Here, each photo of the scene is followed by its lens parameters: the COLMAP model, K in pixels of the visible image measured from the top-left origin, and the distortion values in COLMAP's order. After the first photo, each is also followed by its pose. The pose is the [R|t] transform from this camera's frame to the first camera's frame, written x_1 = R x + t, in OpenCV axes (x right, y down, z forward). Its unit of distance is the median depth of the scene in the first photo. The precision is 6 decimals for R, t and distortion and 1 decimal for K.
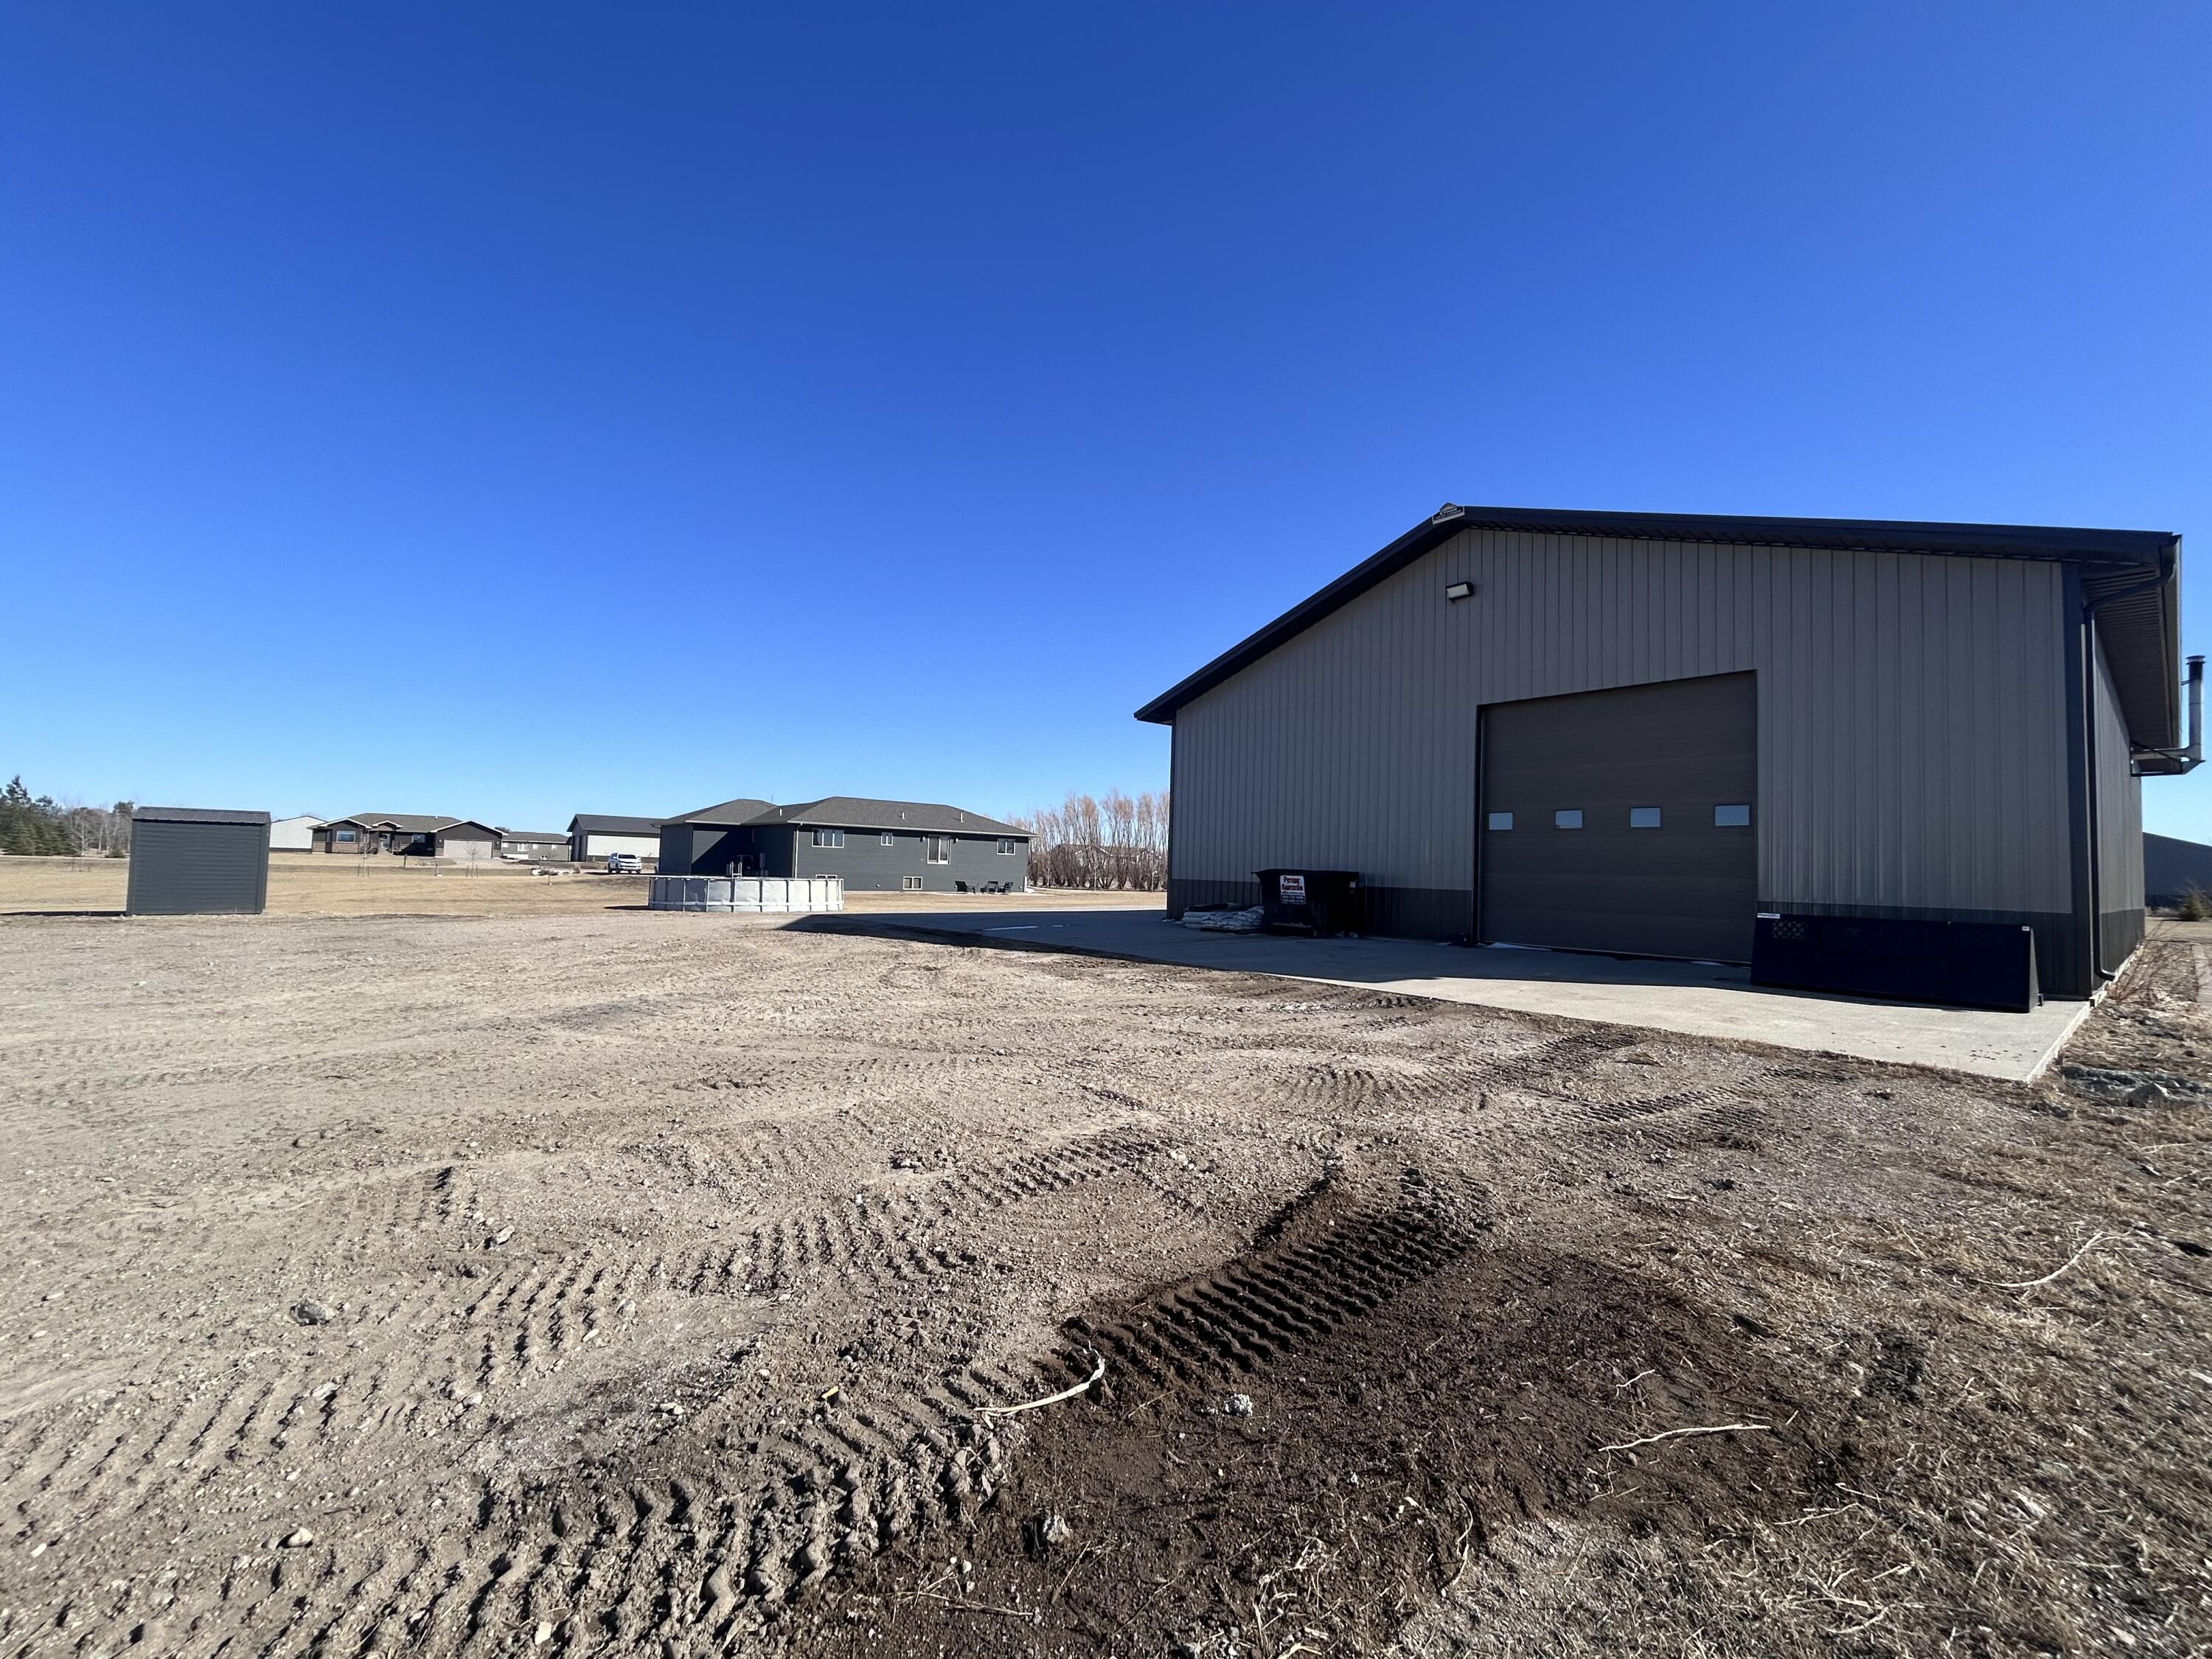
lens RADIAL K [[903.6, 0, 1096.5], [0, 903.6, 829.8], [0, 0, 1]] dist [0.003532, -0.000247]
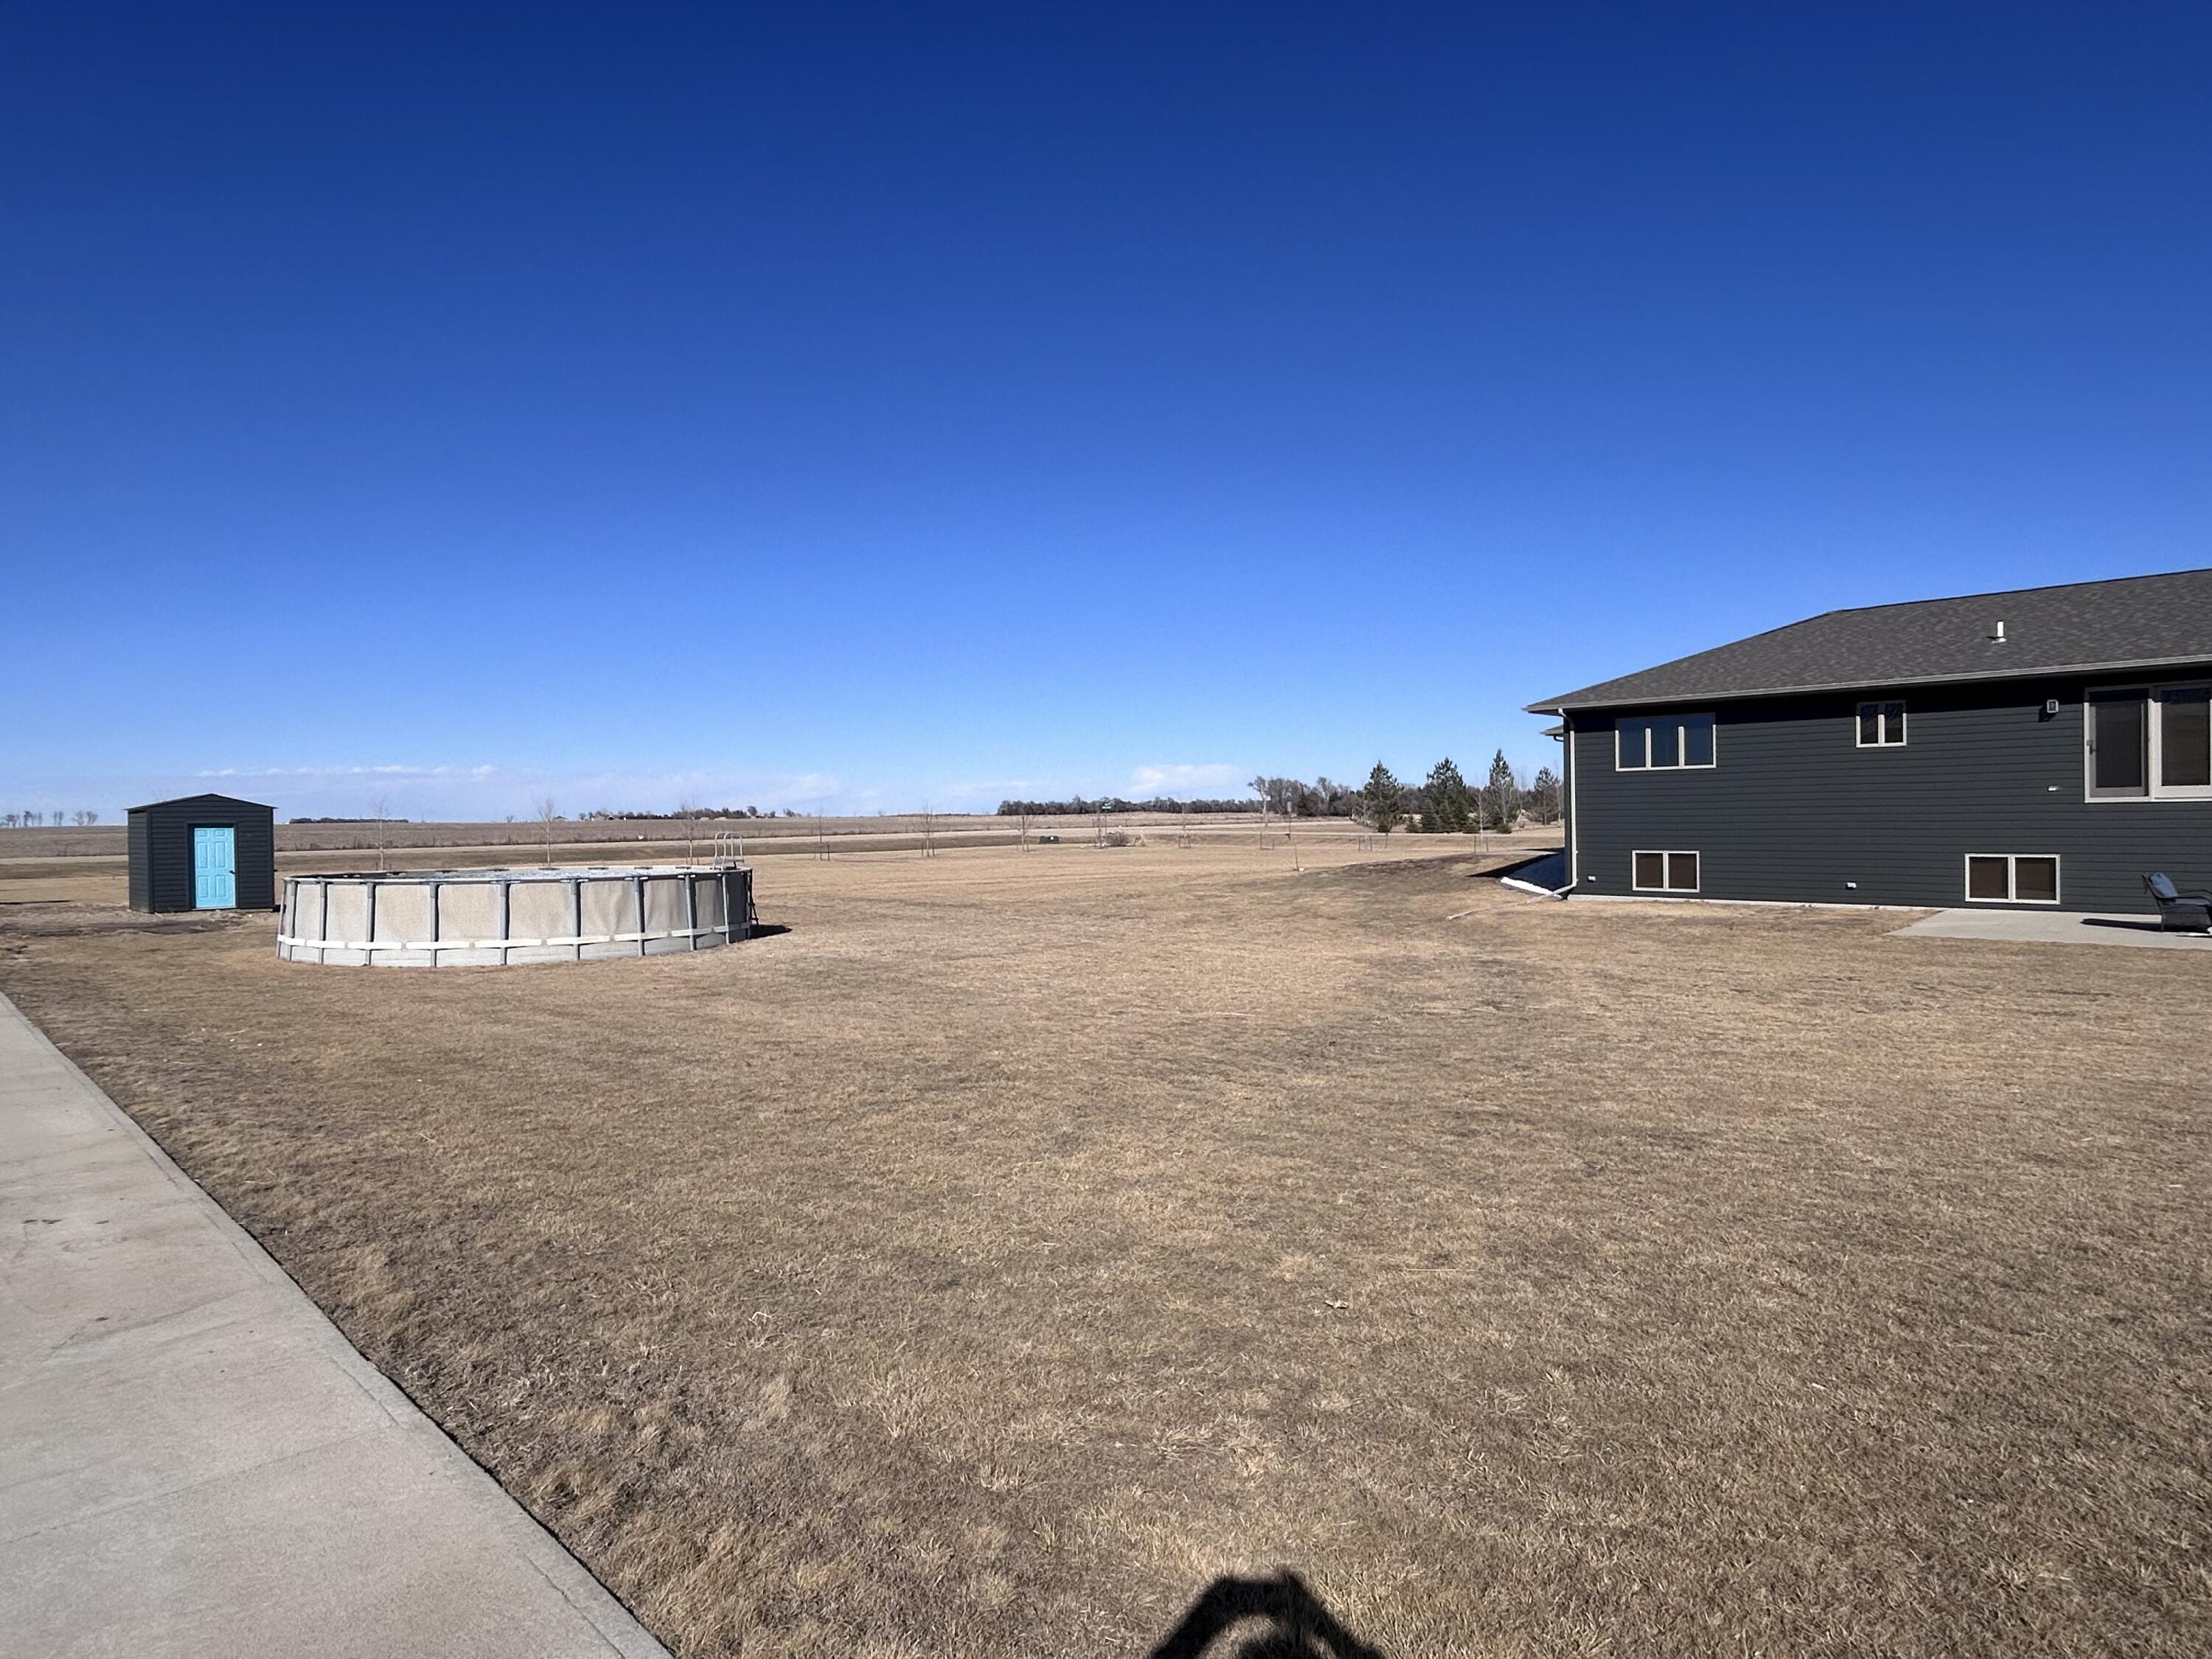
lens RADIAL K [[1212.1, 0, 1109.7], [0, 1212.1, 824.4], [0, 0, 1]] dist [-0.007662, 0.003826]
pose [[0.111648, -0.029909, -0.993298, 0.378809], [0.053855, 0.998260, -0.024005, 0.117601], [0.992287, -0.050814, 0.113064, 2.195138]]
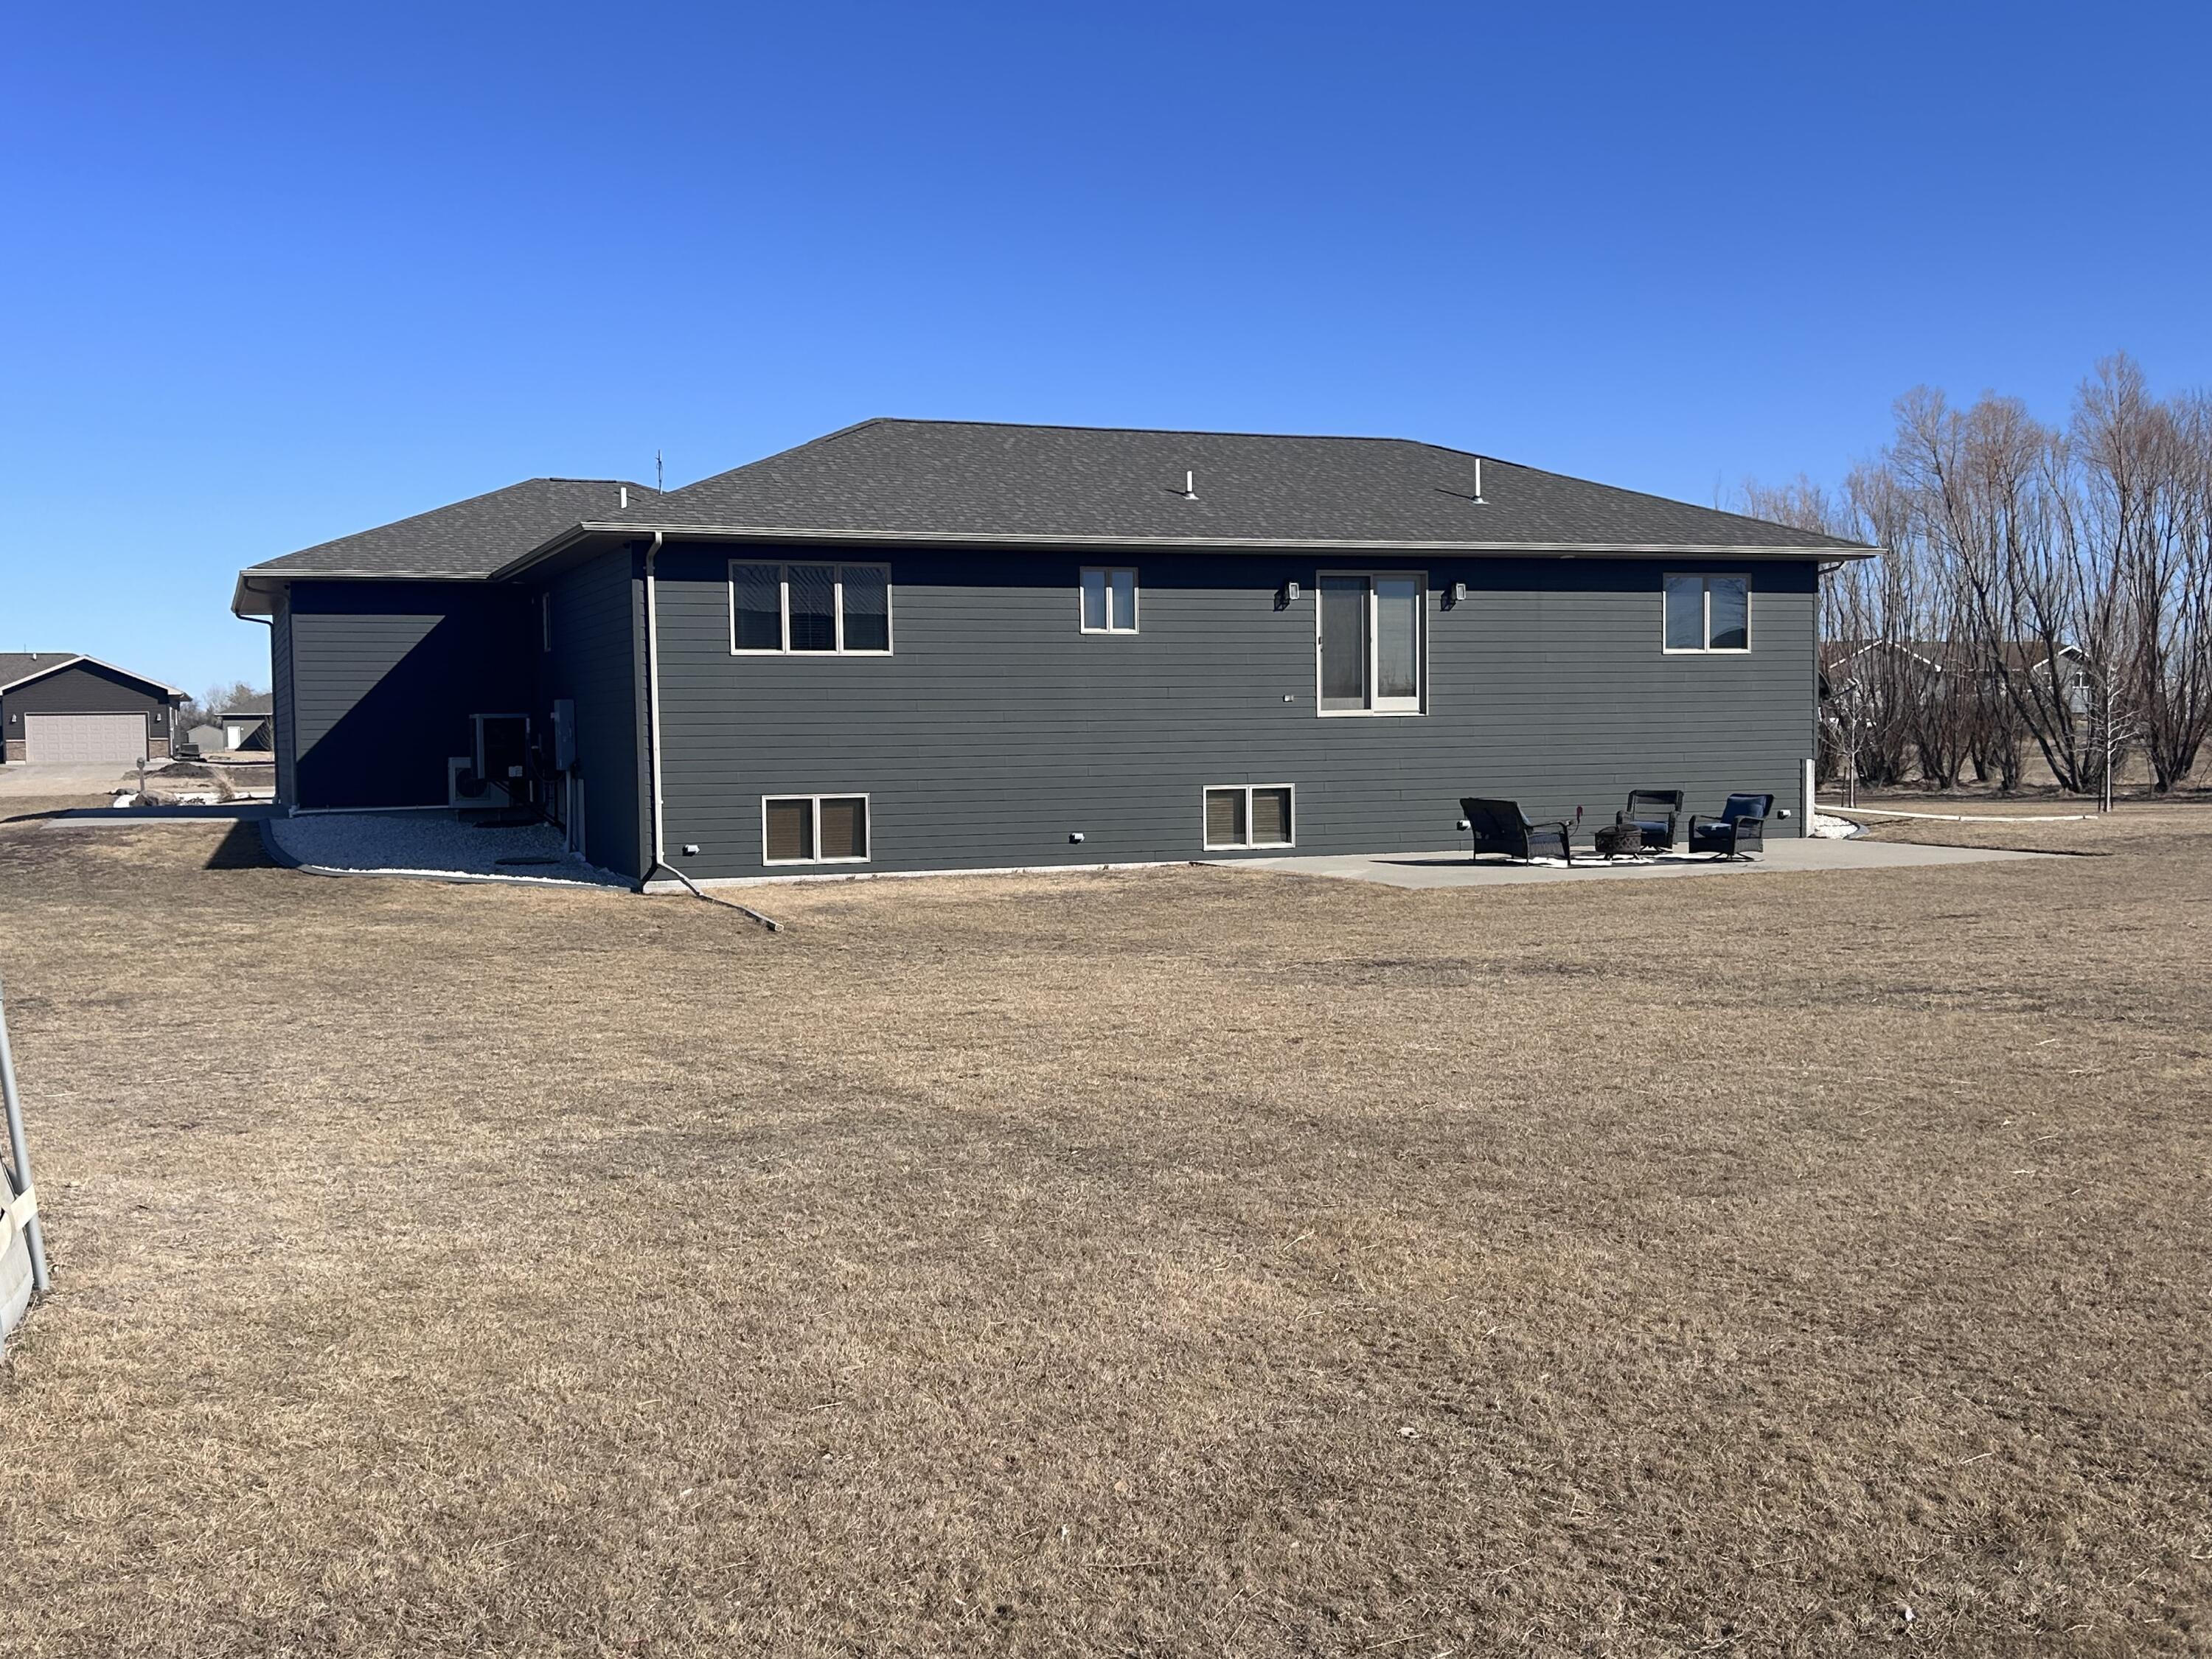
lens RADIAL K [[2240.4, 0, 1101.0], [0, 2240.4, 844.0], [0, 0, 1]] dist [0.143554, 0.000000]
pose [[0.954251, -0.028621, -0.297633, -0.271717], [0.055049, 0.995210, 0.080794, 0.072487], [0.293895, -0.093482, 0.951255, 1.621491]]
